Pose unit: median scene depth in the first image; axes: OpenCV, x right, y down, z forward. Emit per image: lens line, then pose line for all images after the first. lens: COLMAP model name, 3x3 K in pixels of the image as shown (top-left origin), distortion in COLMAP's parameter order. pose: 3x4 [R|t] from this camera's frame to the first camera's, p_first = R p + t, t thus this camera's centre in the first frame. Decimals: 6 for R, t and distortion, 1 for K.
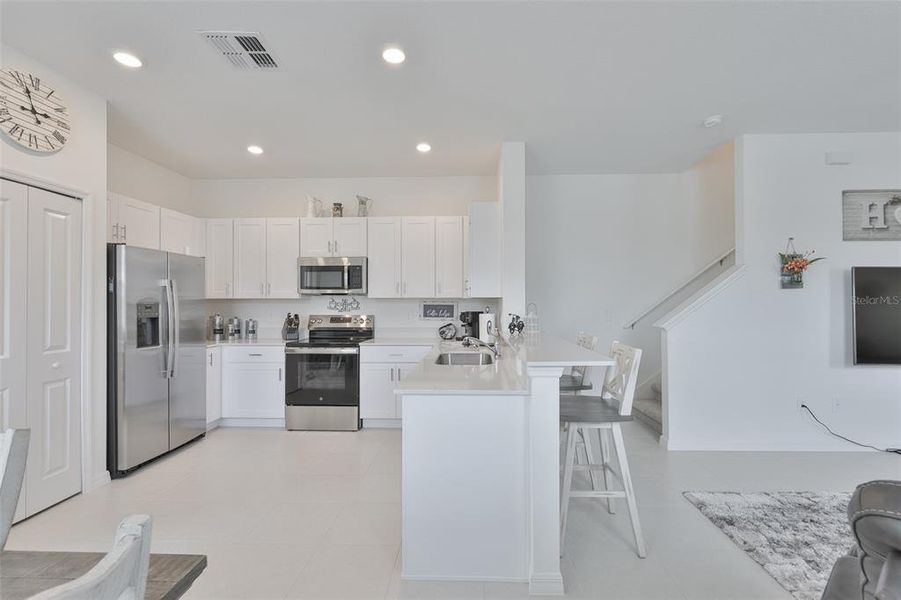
lens RADIAL K [[398.0, 0, 448.2], [0, 398.0, 300.9], [0, 0, 1]] dist [-0.009107, -0.001252]
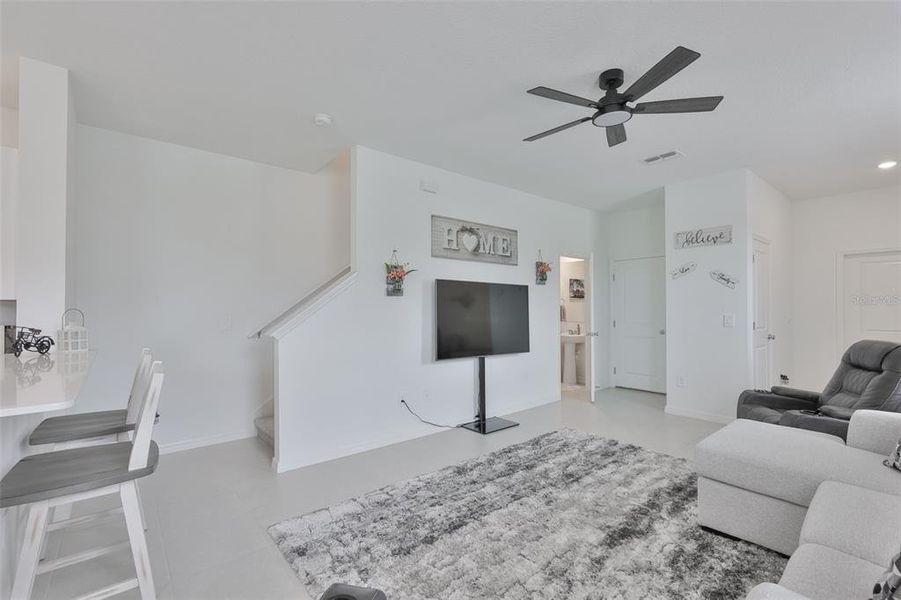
lens RADIAL K [[414.2, 0, 458.0], [0, 414.2, 302.8], [0, 0, 1]] dist [0.010737, -0.002257]
pose [[0.720628, 0.011227, 0.693231, 0.194957], [-0.006400, 0.999934, -0.009541, -0.002137], [-0.693292, 0.002438, 0.720653, 0.040912]]
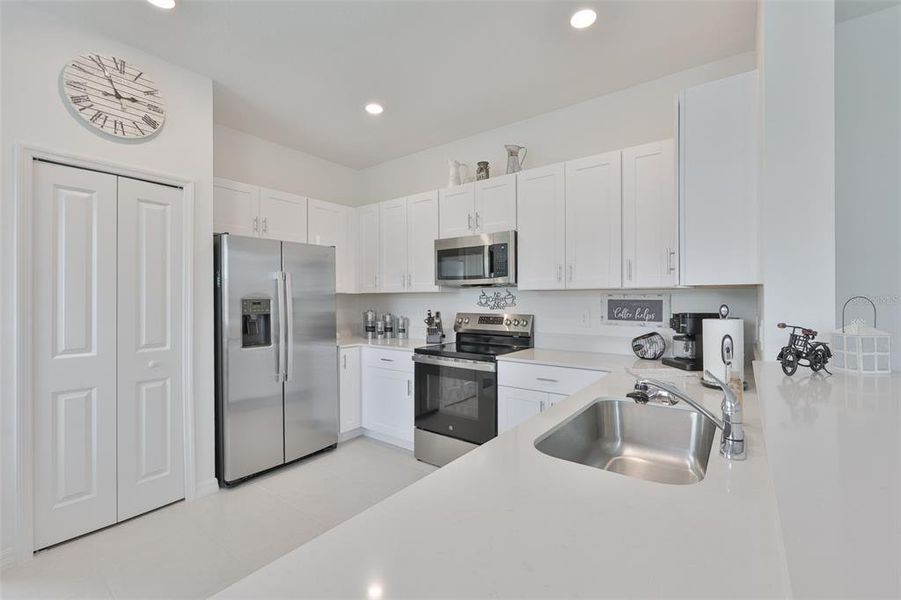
lens RADIAL K [[398.0, 0, 444.1], [0, 398.0, 300.5], [0, 0, 1]] dist [-0.009107, -0.001252]
pose [[0.837006, 0.001028, -0.547193, 0.090086], [0.006047, 0.999920, 0.011128, 0.003024], [0.547161, -0.012623, 0.836932, 0.465853]]
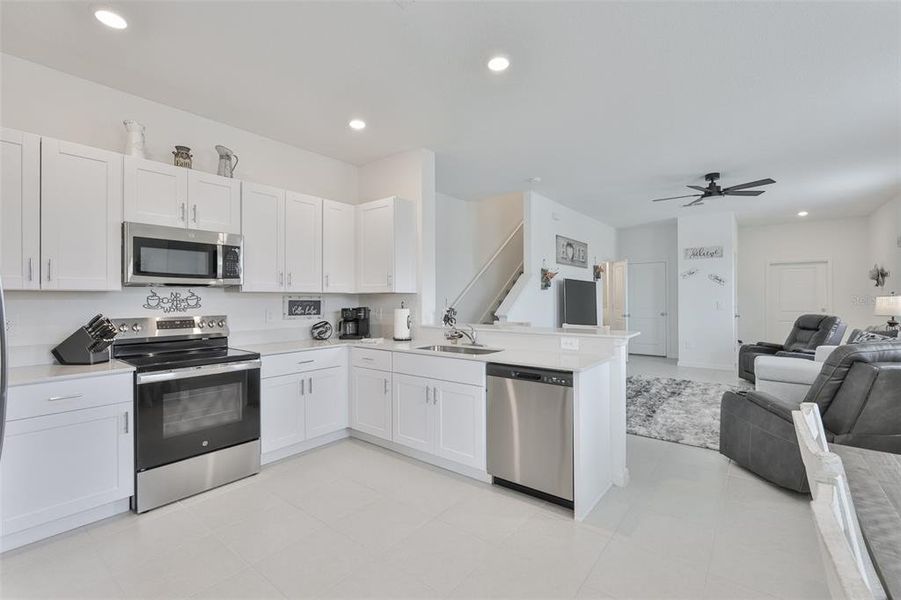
lens RADIAL K [[414.2, 0, 454.4], [0, 414.2, 295.6], [0, 0, 1]] dist [0.010737, -0.002257]
pose [[0.562553, 0.005234, 0.826744, -0.808292], [-0.005103, 0.999983, -0.002858, 0.000188], [-0.826745, -0.002611, 0.562570, 0.329781]]
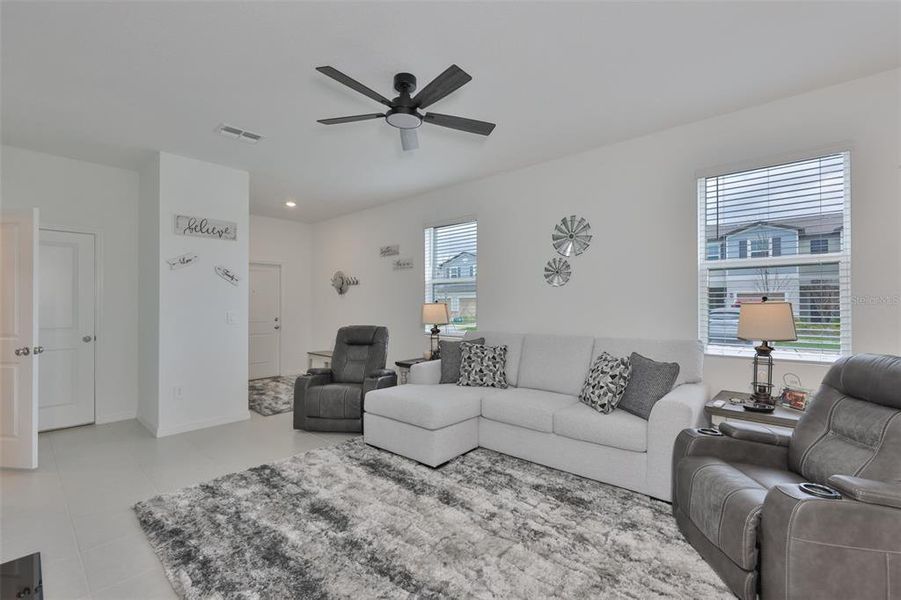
lens RADIAL K [[398.0, 0, 455.9], [0, 398.0, 300.7], [0, 0, 1]] dist [-0.009107, -0.001252]
pose [[-0.788744, 0.014157, 0.614558, 0.402145], [0.004554, 0.999842, -0.017188, 0.008074], [-0.614704, -0.010759, -0.788684, 0.965617]]
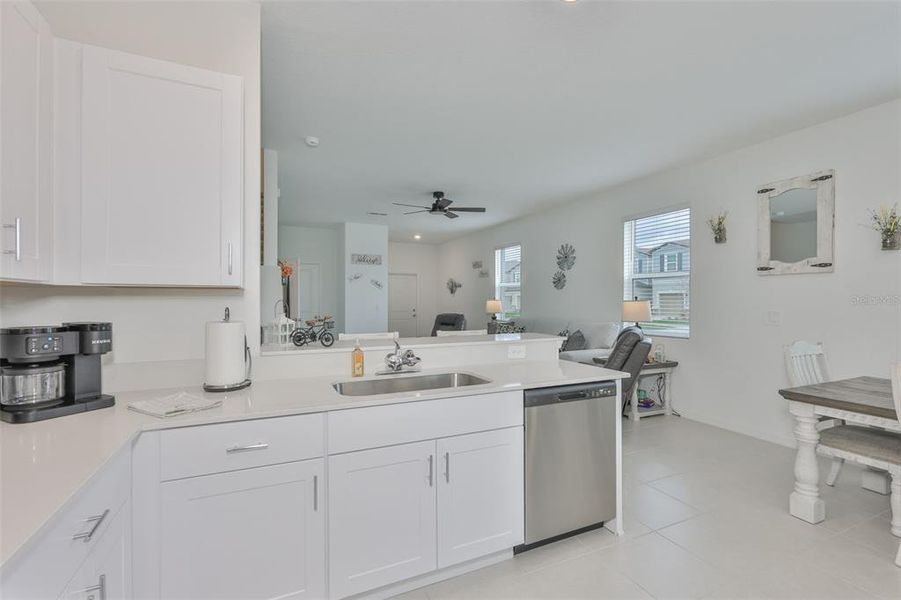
lens RADIAL K [[398.0, 0, 467.8], [0, 398.0, 301.8], [0, 0, 1]] dist [-0.009107, -0.001252]
pose [[-0.497117, -0.000928, 0.867683, -0.530621], [-0.007538, 0.999966, -0.003249, 0.008439], [-0.867651, -0.008155, -0.497108, 1.110439]]
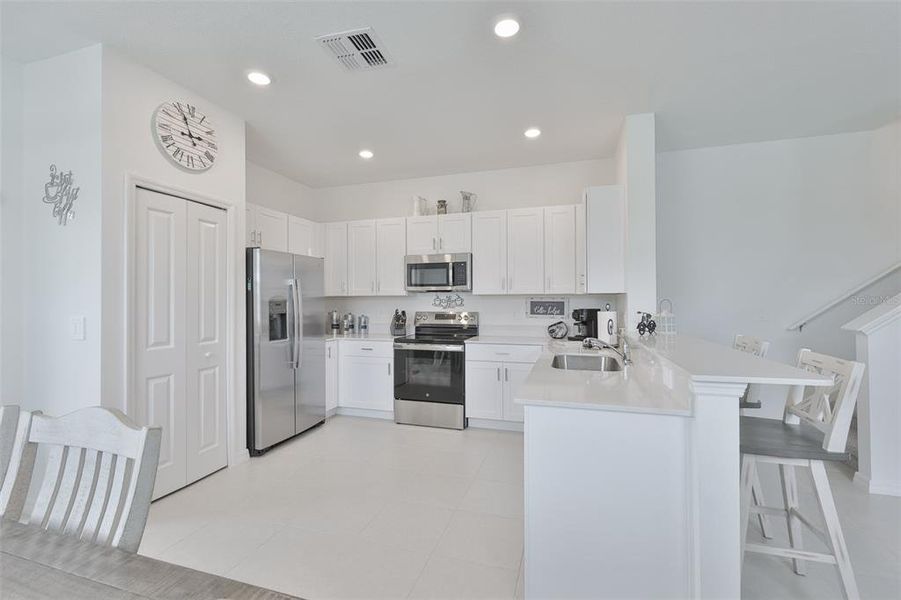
lens RADIAL K [[398.0, 0, 440.6], [0, 398.0, 298.1], [0, 0, 1]] dist [-0.009107, -0.001252]
pose [[0.964595, -0.004318, -0.263700, -0.026162], [0.004530, 0.999990, 0.000196, 0.000662], [0.263696, -0.001383, 0.964605, 0.047250]]
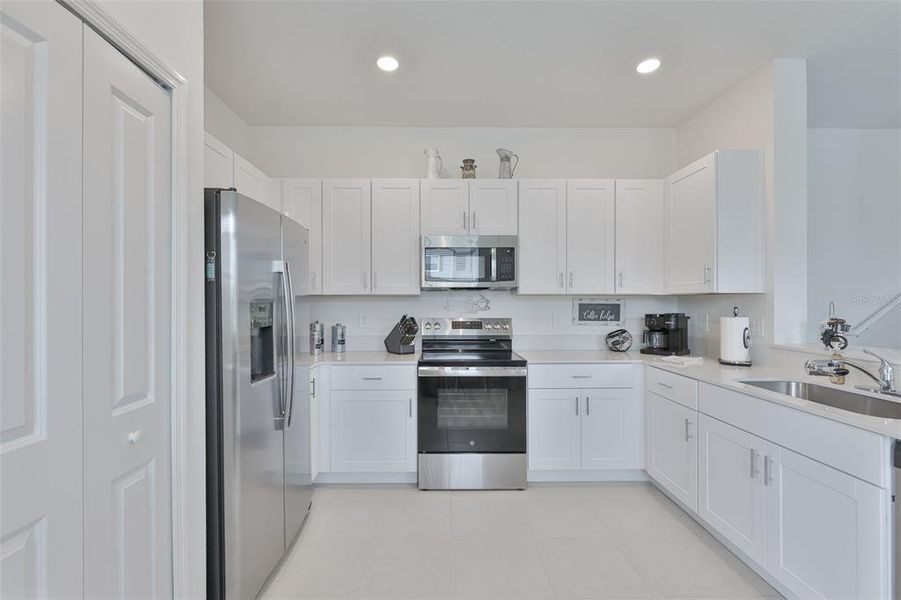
lens RADIAL K [[398.0, 0, 427.7], [0, 398.0, 302.6], [0, 0, 1]] dist [-0.009107, -0.001252]
pose [[0.997786, 0.000926, 0.066505, -0.540815], [-0.001571, 0.999952, 0.009639, 0.001456], [-0.066493, -0.009722, 0.997740, 0.409760]]
